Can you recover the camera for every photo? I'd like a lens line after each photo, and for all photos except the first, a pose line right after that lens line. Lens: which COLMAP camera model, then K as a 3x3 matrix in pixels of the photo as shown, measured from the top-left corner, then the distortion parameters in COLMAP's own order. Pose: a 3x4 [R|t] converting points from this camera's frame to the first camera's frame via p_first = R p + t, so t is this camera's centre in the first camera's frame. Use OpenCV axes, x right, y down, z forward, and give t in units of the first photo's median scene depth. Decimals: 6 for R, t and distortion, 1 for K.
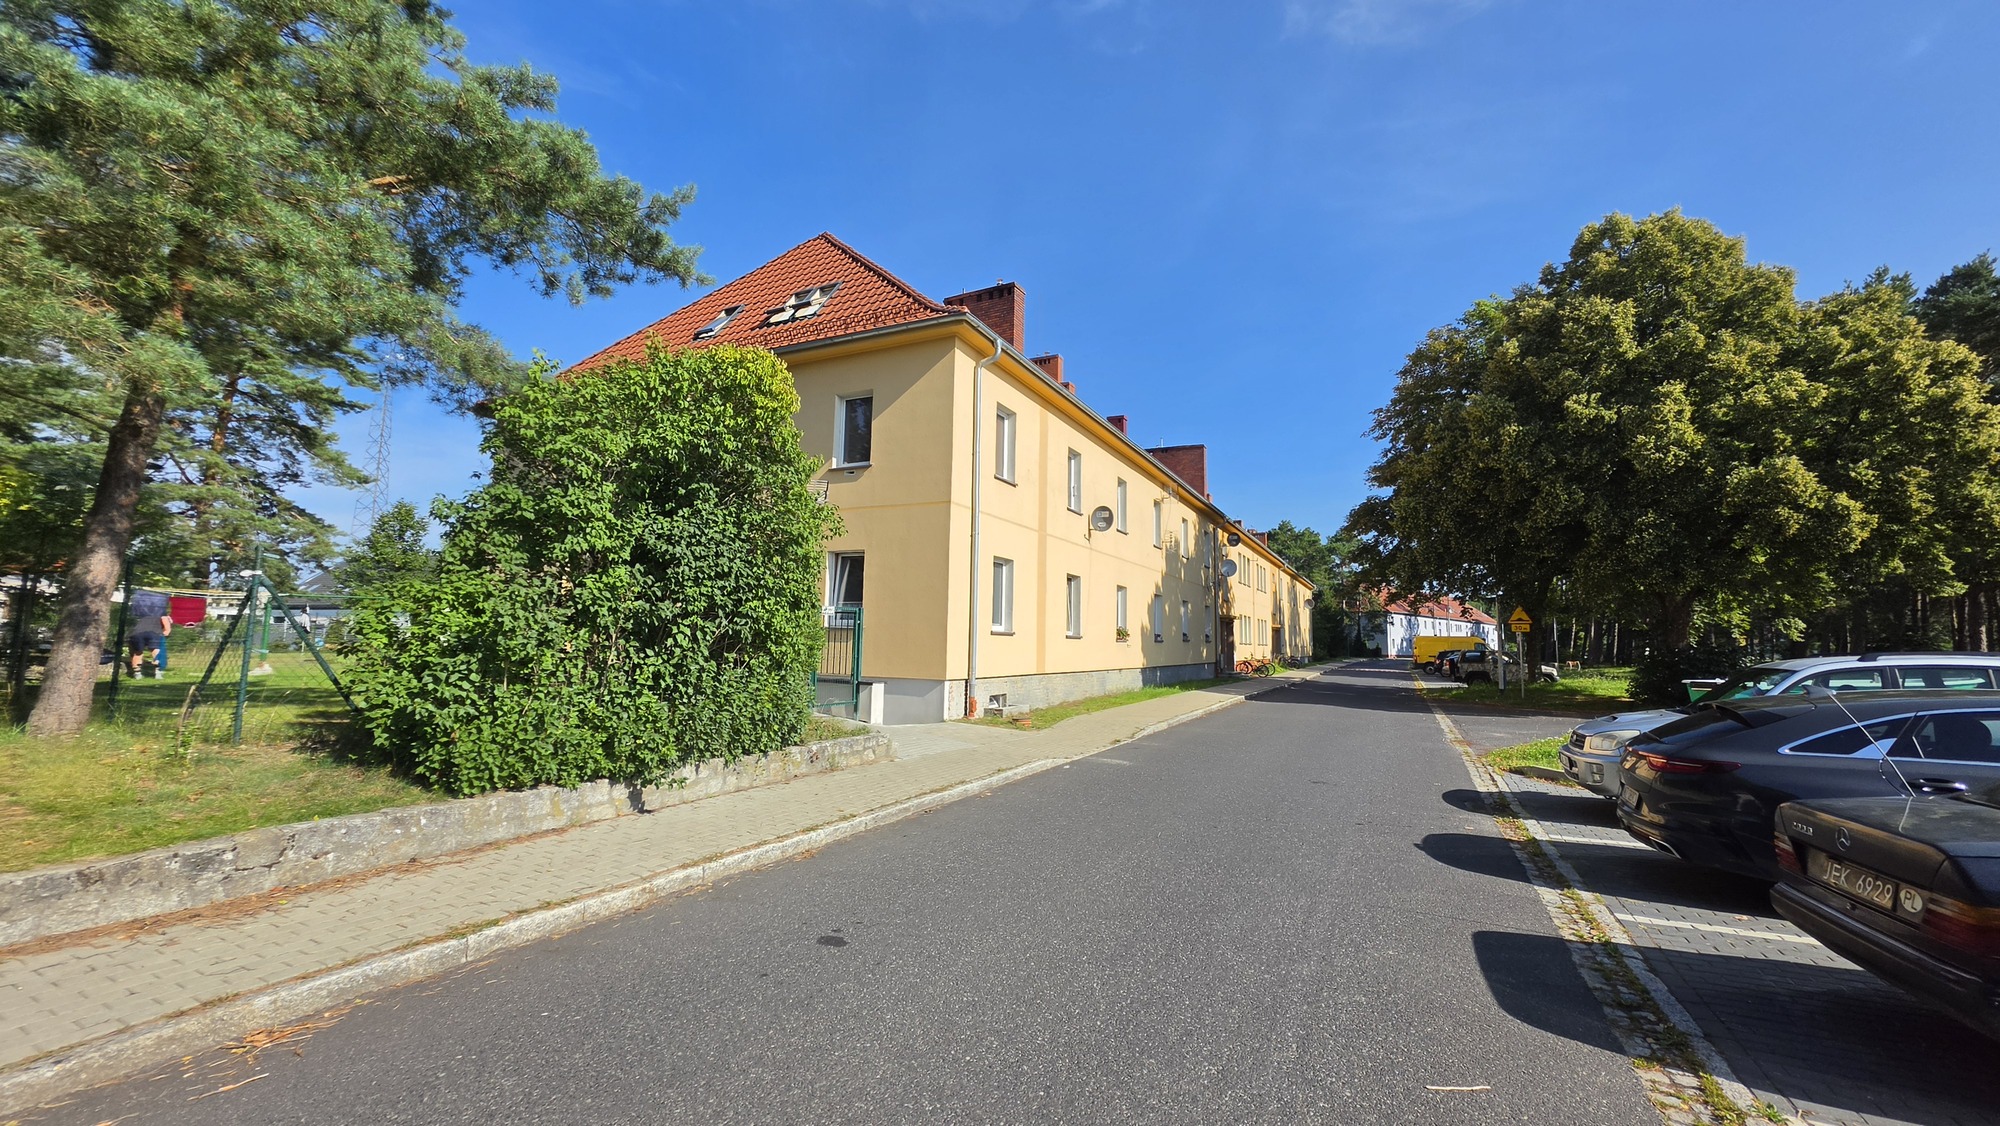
lens RADIAL K [[806.0, 0, 964.6], [0, 806.0, 609.4], [0, 0, 1]] dist [-0.002392, 0.001147]
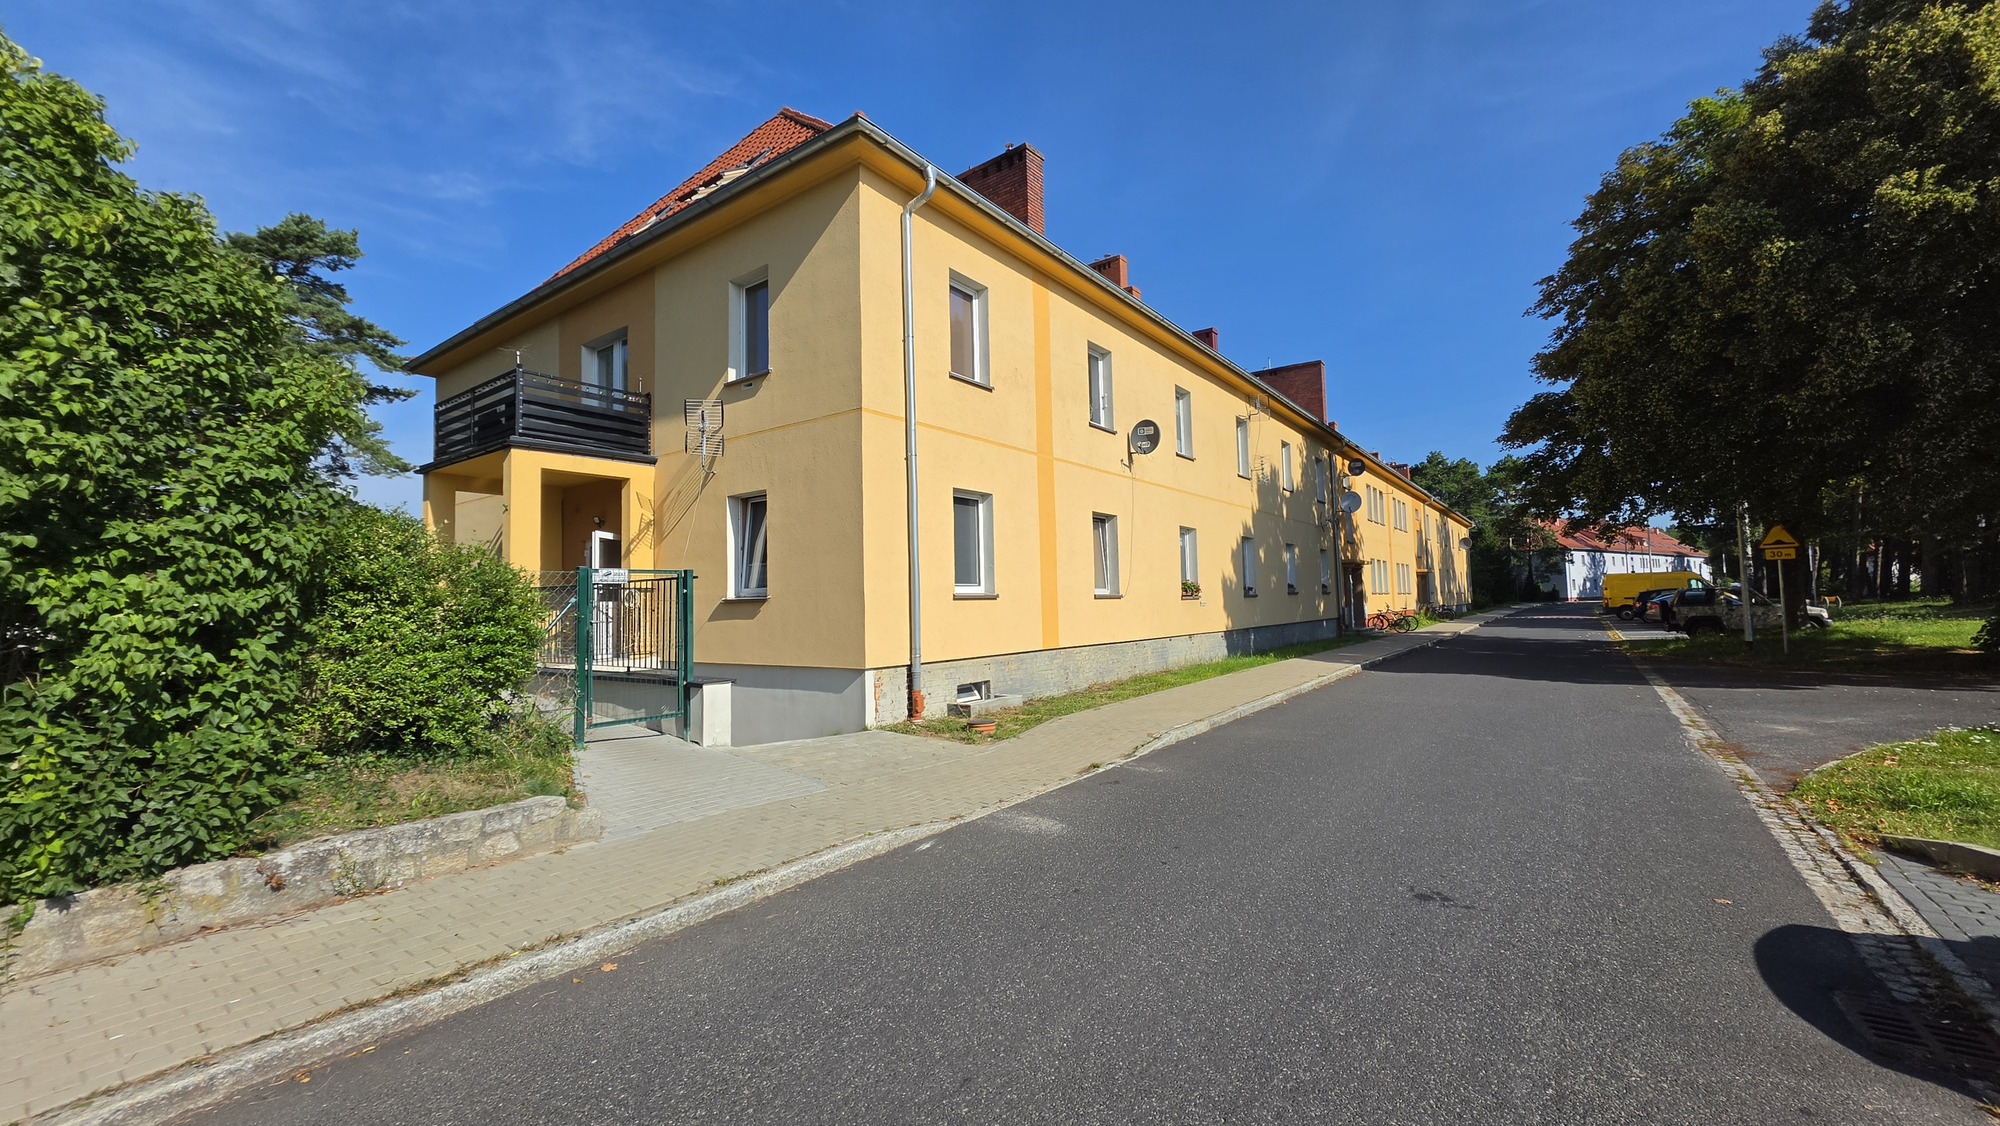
lens RADIAL K [[806.0, 0, 960.5], [0, 806.0, 598.2], [0, 0, 1]] dist [-0.002392, 0.001147]
pose [[0.985983, -0.044642, -0.160761, 0.104101], [0.049450, 0.998437, 0.026027, 0.008105], [0.159348, -0.033612, 0.986650, 0.207129]]
